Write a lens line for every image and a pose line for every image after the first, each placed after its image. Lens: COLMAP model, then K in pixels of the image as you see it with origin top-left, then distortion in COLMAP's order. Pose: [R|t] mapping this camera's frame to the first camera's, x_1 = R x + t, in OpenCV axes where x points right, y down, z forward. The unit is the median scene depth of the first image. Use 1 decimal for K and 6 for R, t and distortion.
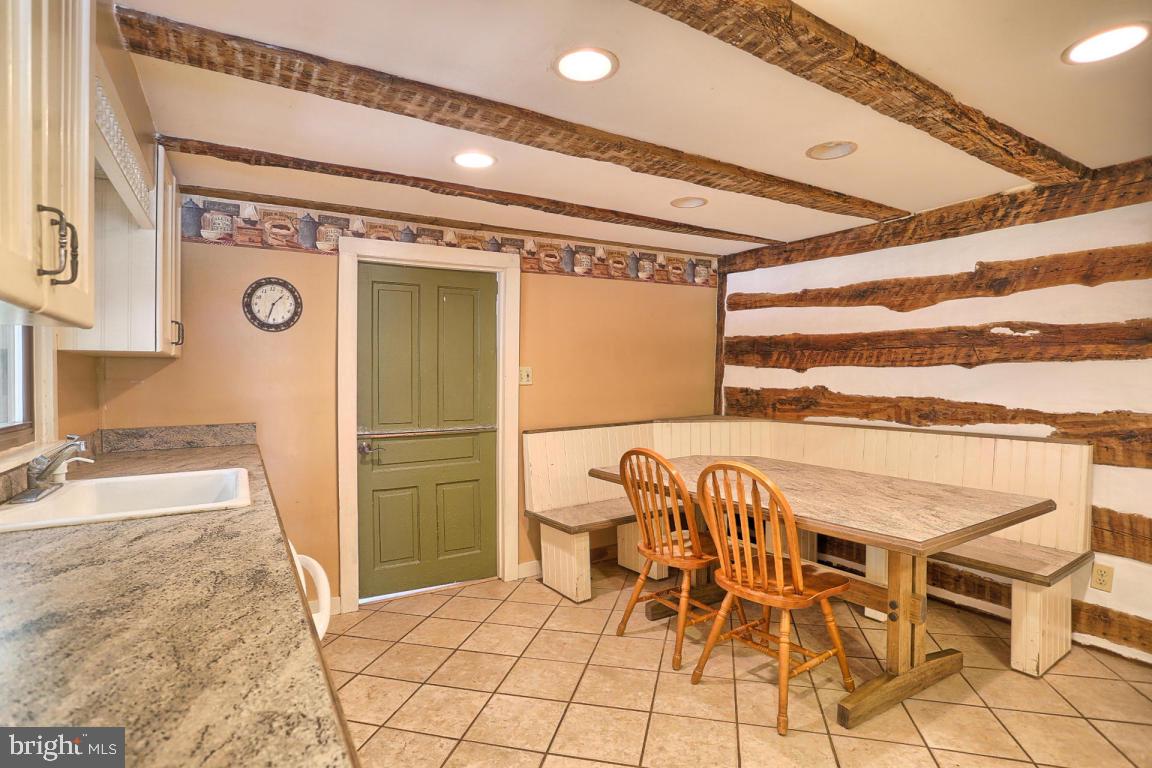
lens RADIAL K [[563.1, 0, 571.7], [0, 563.1, 380.2], [0, 0, 1]] dist [-0.070913, 0.025237]
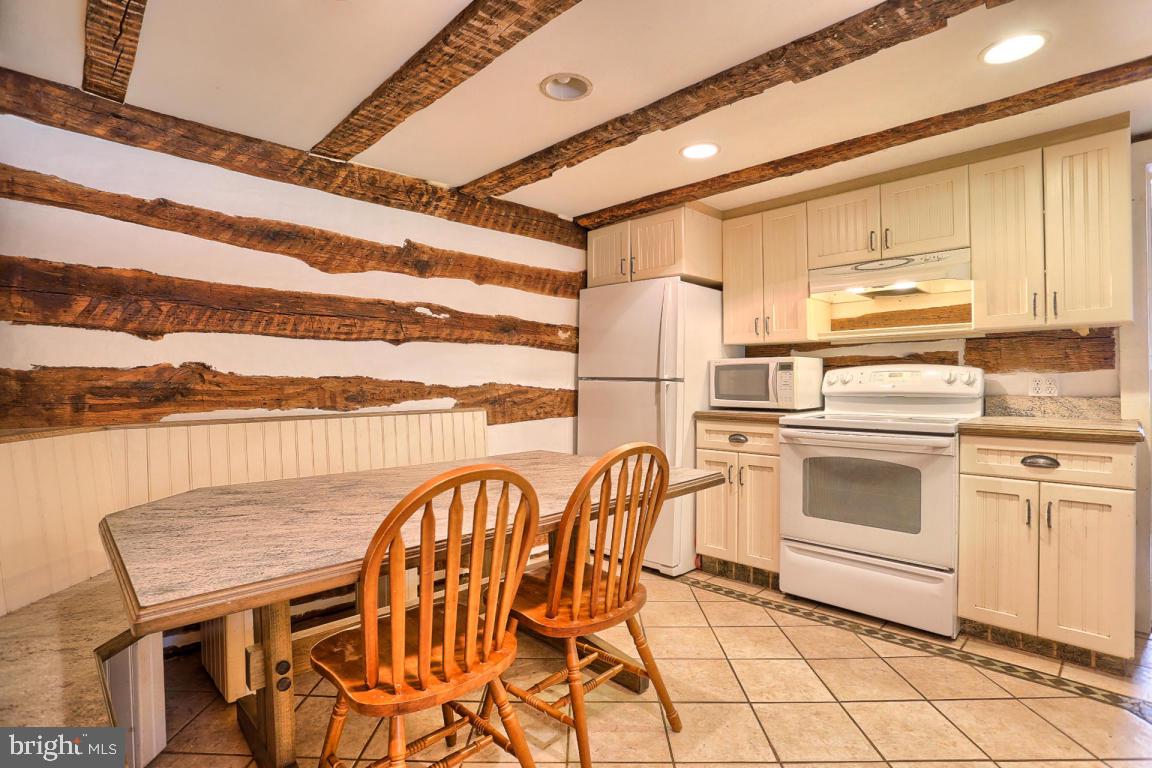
lens RADIAL K [[563.1, 0, 577.0], [0, 563.1, 374.5], [0, 0, 1]] dist [-0.070913, 0.025237]
pose [[-0.218950, 0.010835, 0.975676, -0.291589], [0.010710, 0.999905, -0.008700, 0.039958], [-0.975677, 0.008545, -0.219045, 0.854723]]
